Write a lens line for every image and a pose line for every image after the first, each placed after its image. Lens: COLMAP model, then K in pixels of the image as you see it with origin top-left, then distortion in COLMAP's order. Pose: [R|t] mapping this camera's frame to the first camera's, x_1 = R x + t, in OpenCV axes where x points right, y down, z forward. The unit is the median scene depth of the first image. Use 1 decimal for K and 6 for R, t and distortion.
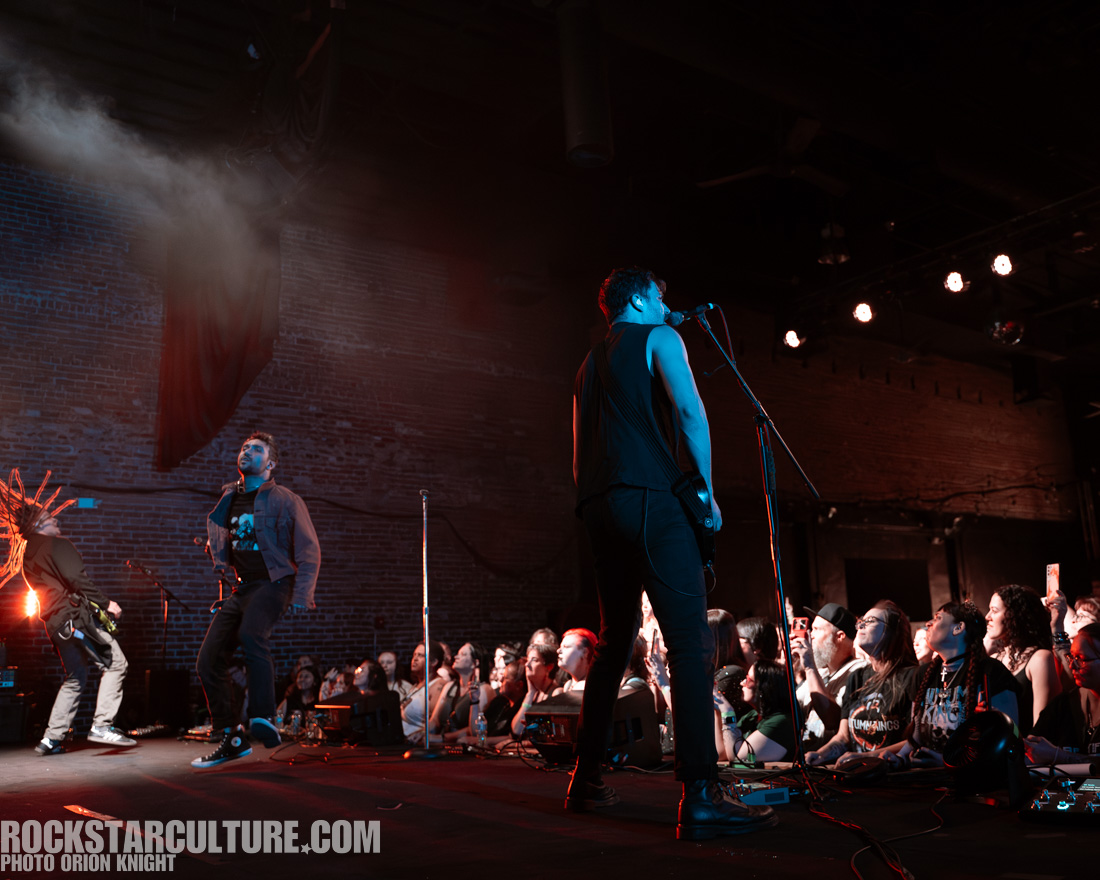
lens RADIAL K [[1067.7, 0, 629.0], [0, 1067.7, 449.3], [0, 0, 1]] dist [-0.044312, 0.000000]
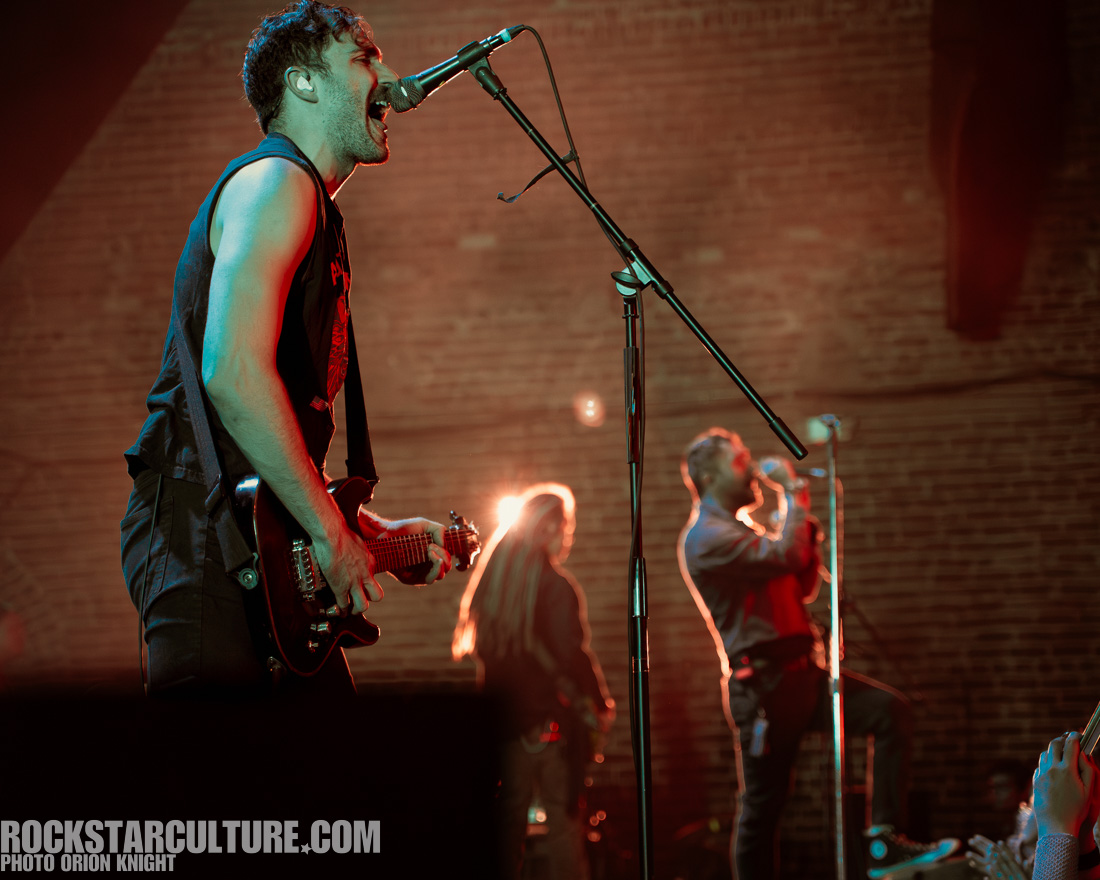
lens RADIAL K [[2721.7, 0, 548.6], [0, 2721.7, 444.1], [0, 0, 1]] dist [0.285896, 0.000000]
pose [[0.685996, -0.074835, -0.723747, 0.276507], [0.144270, 0.988937, 0.034490, -0.002391], [0.713159, -0.128075, 0.689203, 0.068983]]
